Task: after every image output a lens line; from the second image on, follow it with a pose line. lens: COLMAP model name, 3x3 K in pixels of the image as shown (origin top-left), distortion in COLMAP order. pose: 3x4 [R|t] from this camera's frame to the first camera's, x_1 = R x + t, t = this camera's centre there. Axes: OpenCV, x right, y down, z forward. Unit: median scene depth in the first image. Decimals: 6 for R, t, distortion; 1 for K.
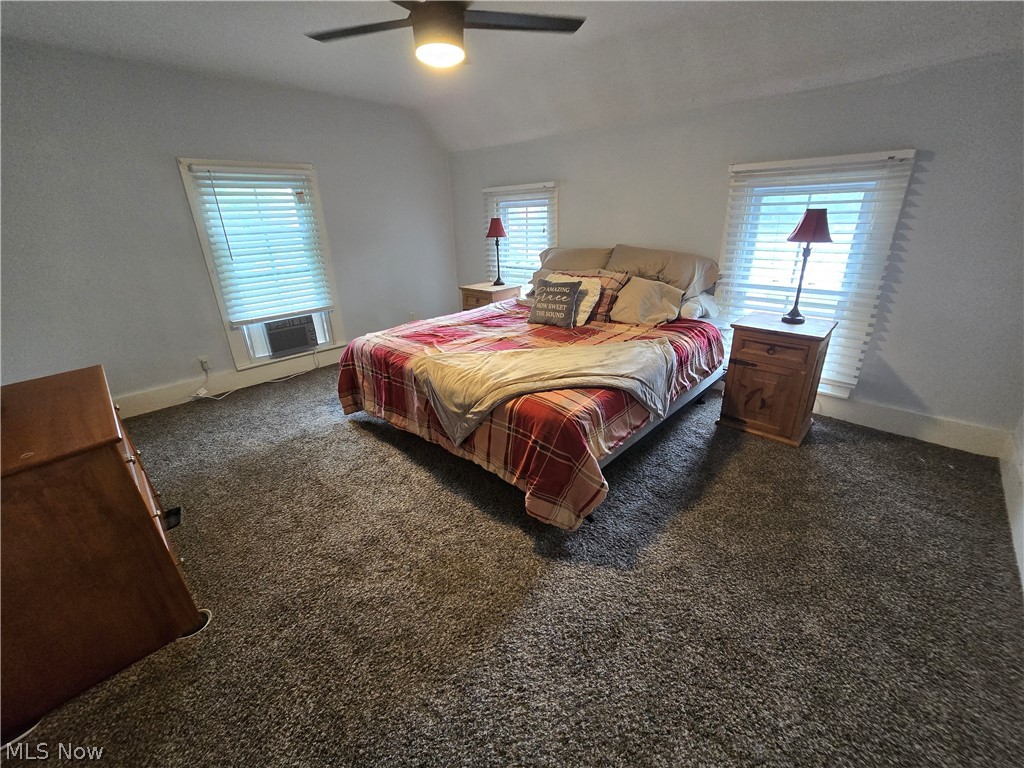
lens RADIAL K [[420.5, 0, 514.5], [0, 420.5, 378.4], [0, 0, 1]] dist [-0.004936, 0.001102]
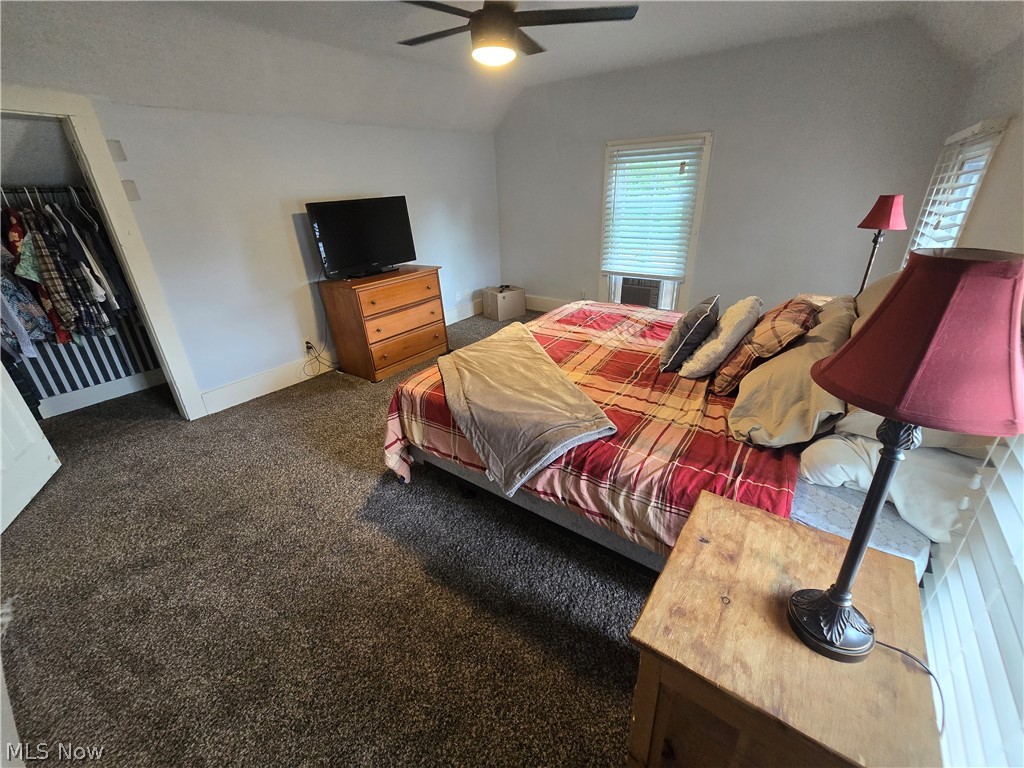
lens RADIAL K [[420.5, 0, 514.6], [0, 420.5, 378.8], [0, 0, 1]] dist [-0.004936, 0.001102]
pose [[0.121949, 0.433774, -0.892731, 0.782871], [-0.337594, 0.863945, 0.373671, -0.305942], [0.933359, 0.255812, 0.251797, 0.652394]]
